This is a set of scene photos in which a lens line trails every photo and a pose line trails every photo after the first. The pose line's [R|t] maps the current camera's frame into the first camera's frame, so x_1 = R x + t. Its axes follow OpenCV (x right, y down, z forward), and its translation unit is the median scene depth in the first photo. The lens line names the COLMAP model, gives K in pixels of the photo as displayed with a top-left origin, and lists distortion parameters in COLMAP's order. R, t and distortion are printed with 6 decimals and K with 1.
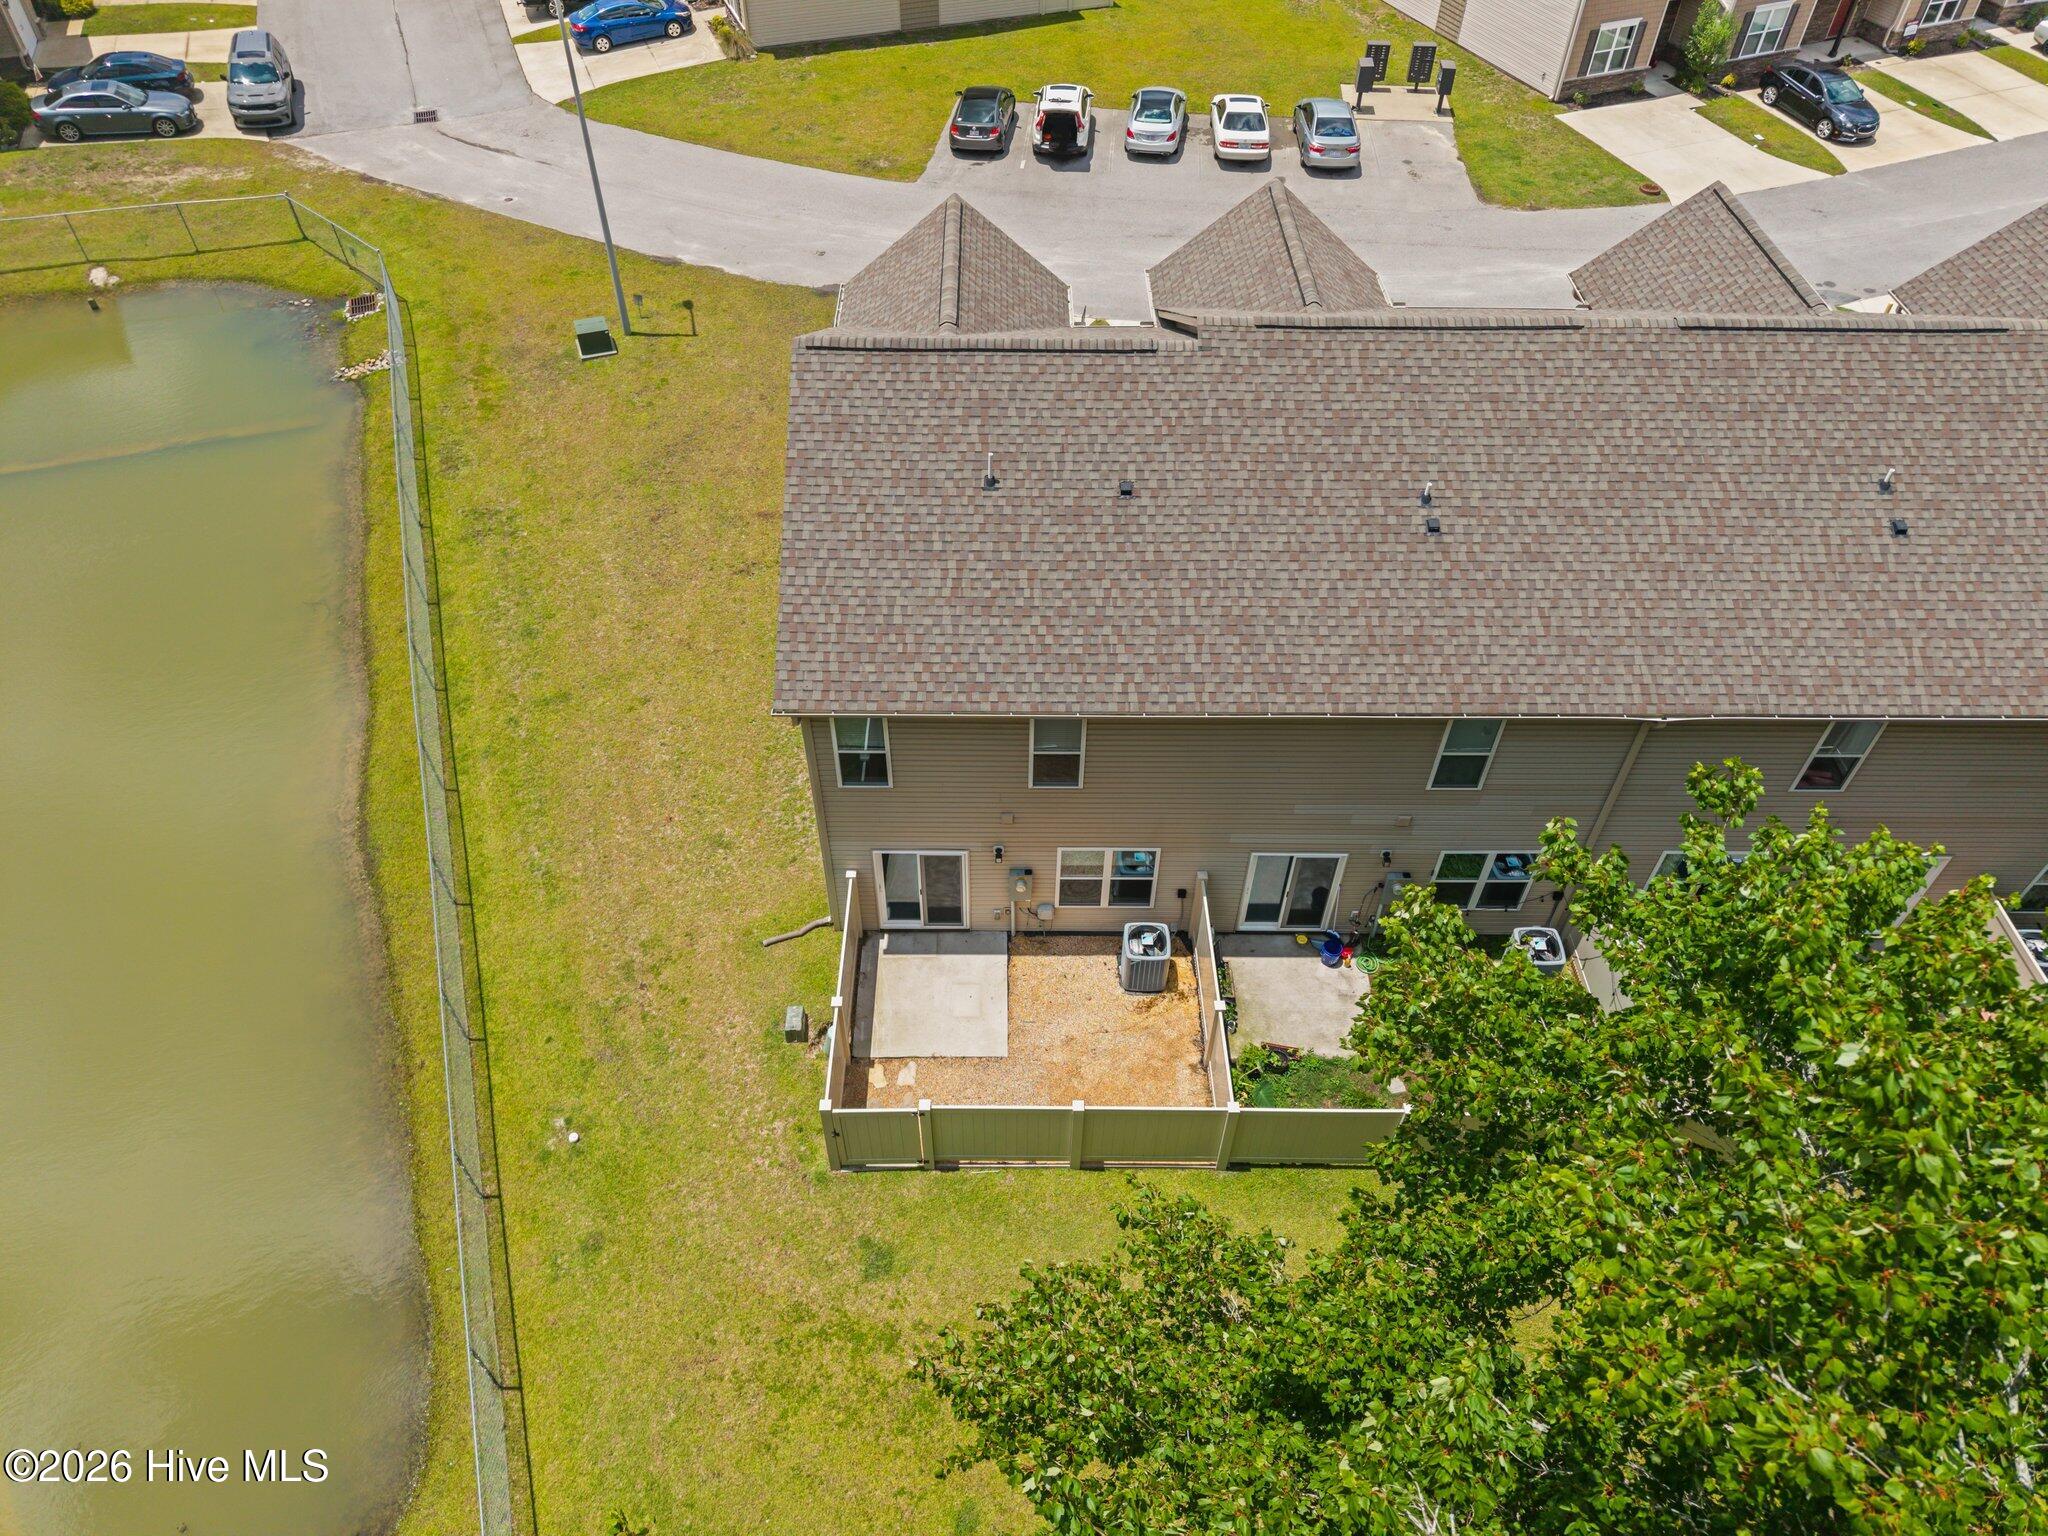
lens RADIAL K [[1377.2, 0, 1013.2], [0, 1377.2, 772.1], [0, 0, 1]] dist [0.011768, -0.005016]
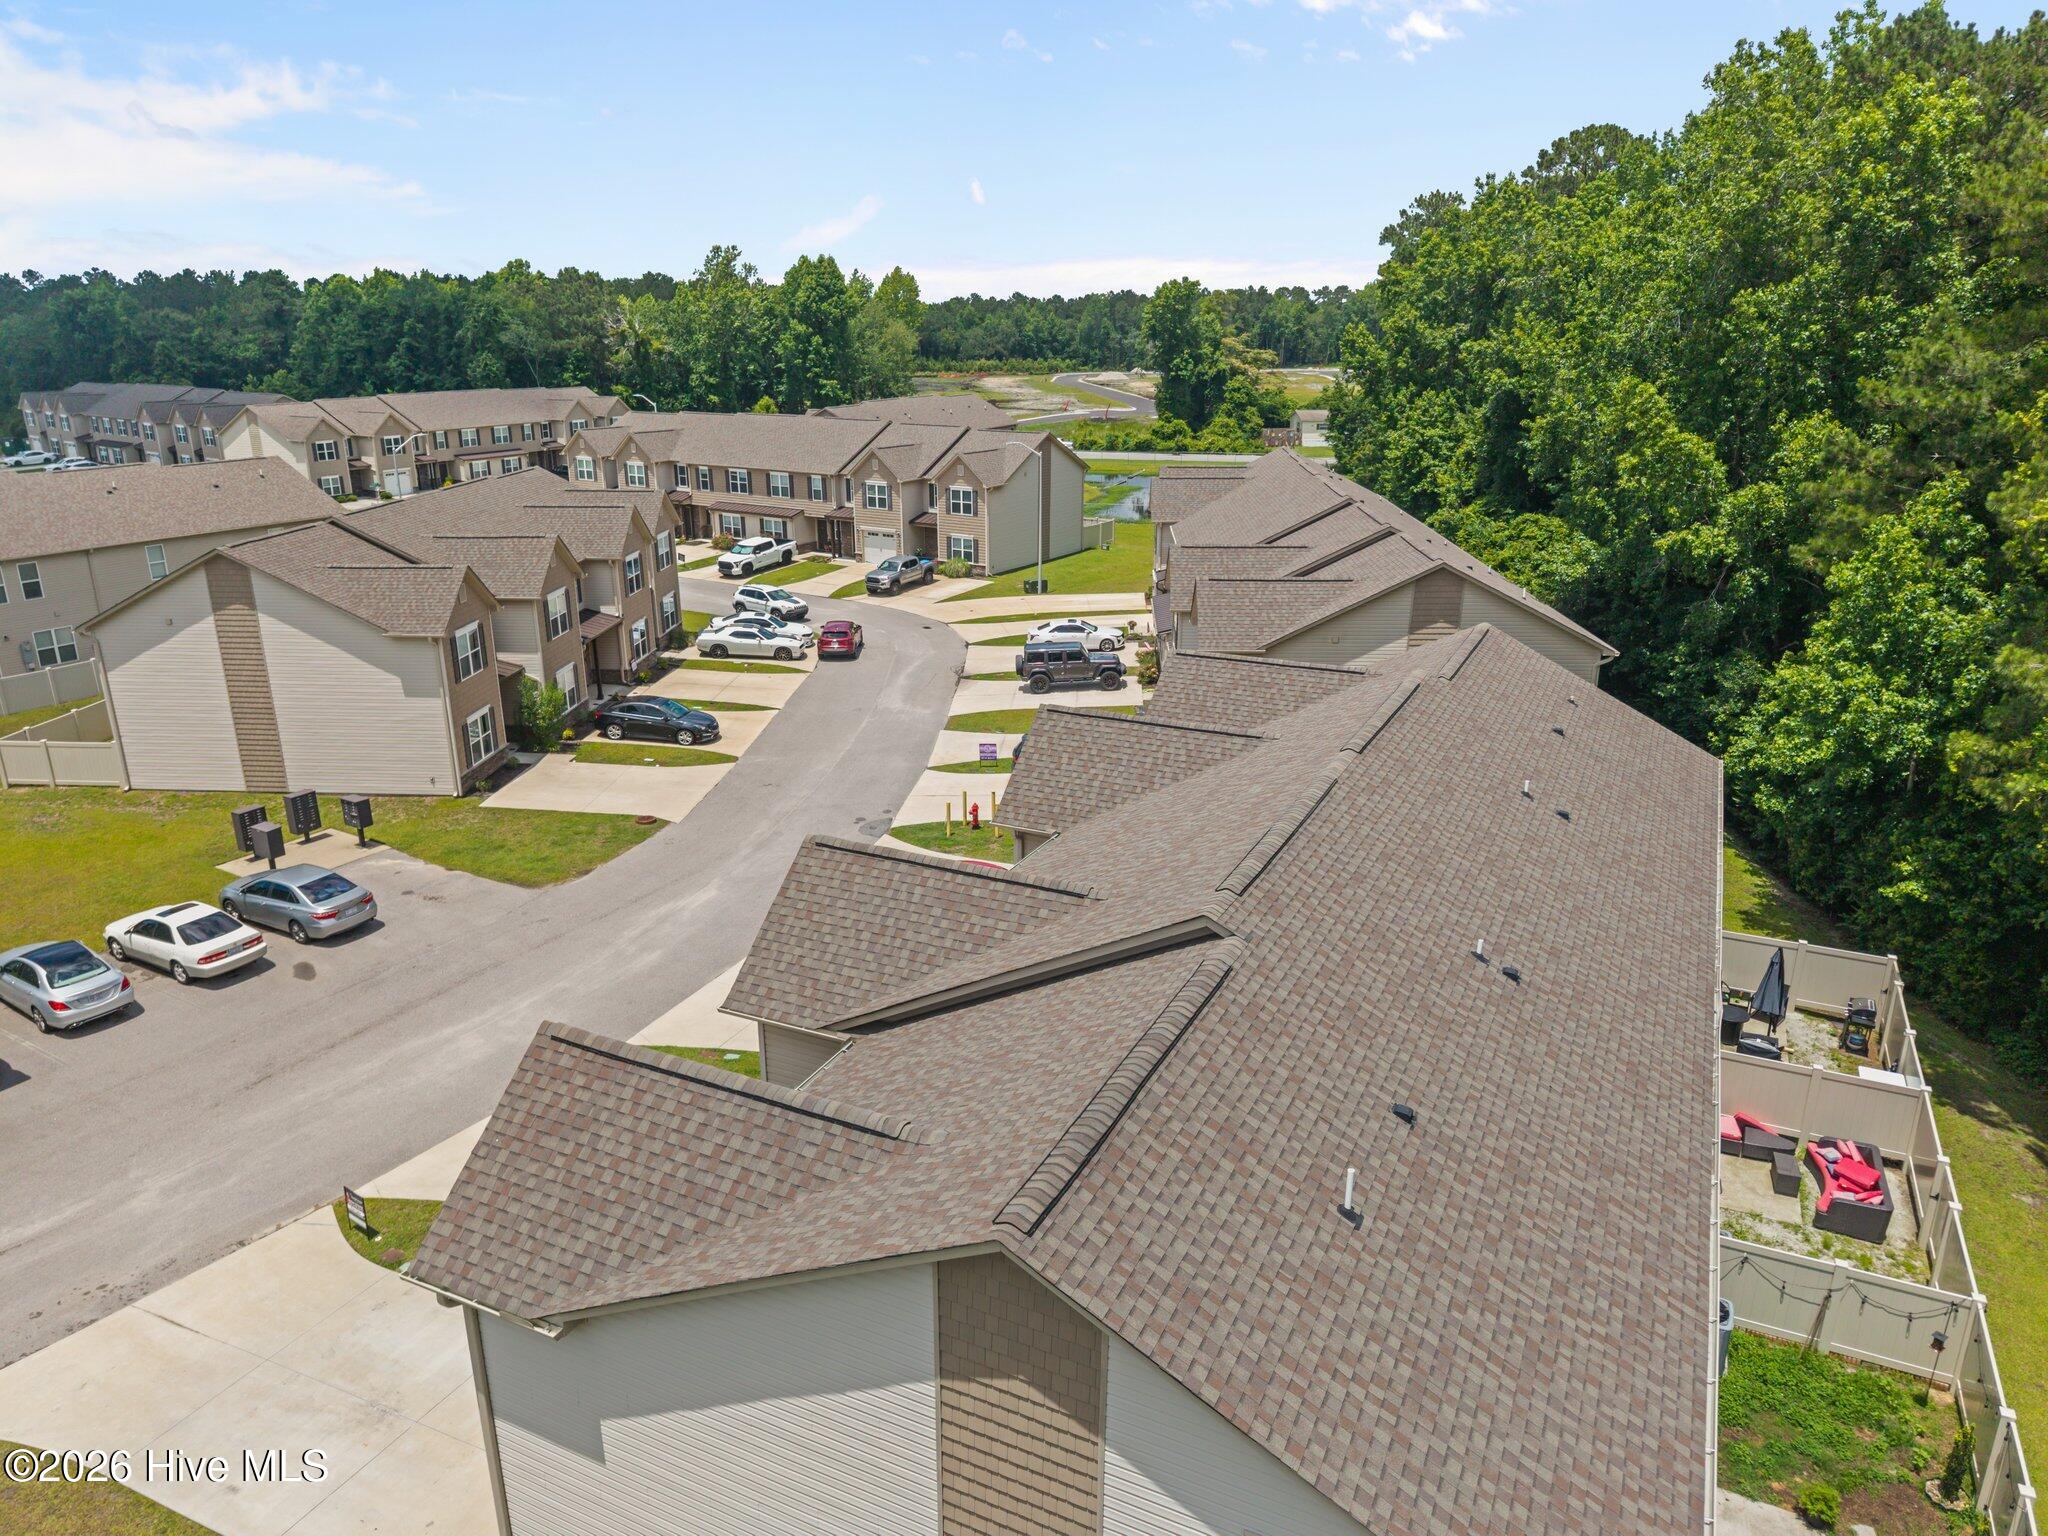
lens RADIAL K [[1374.8, 0, 1013.5], [0, 1374.8, 772.6], [0, 0, 1]] dist [0.024856, -0.028930]
pose [[0.442818, -0.288990, 0.848762, -0.384552], [0.653875, 0.751794, -0.085168, -0.280126], [-0.613481, 0.592698, 0.521872, 0.439228]]
